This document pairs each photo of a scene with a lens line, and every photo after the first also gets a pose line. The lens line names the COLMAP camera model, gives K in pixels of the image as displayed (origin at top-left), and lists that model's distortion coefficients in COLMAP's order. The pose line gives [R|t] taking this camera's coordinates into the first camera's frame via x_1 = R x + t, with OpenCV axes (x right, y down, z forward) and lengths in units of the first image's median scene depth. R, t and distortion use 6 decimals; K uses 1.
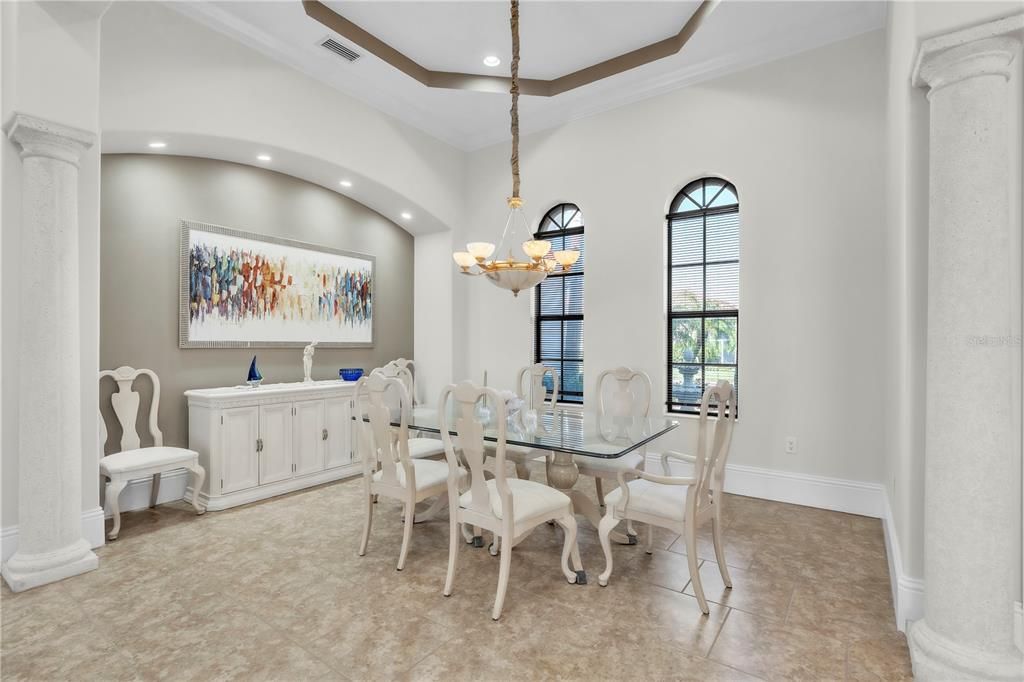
lens RADIAL K [[438.4, 0, 515.8], [0, 438.4, 338.2], [0, 0, 1]] dist [0.002844, 0.000532]
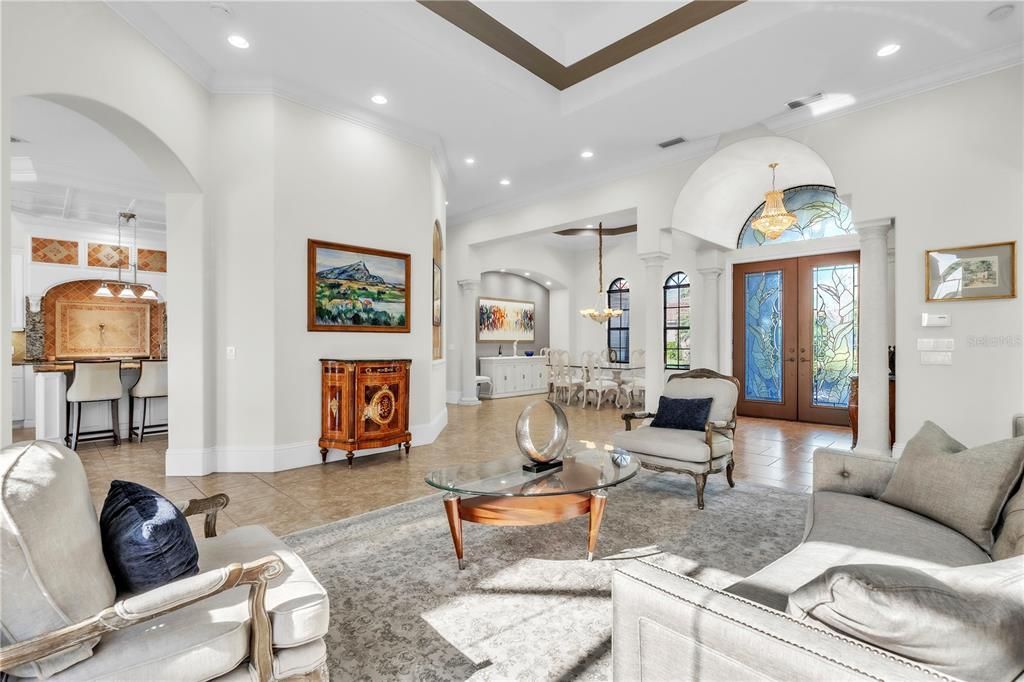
lens RADIAL K [[438.4, 0, 515.8], [0, 438.4, 338.2], [0, 0, 1]] dist [0.002844, 0.000532]
pose [[0.986433, -0.004181, -0.164109, -0.059253], [0.004320, 0.999991, 0.000489, -0.003185], [0.164106, -0.001192, 0.986442, -1.463301]]
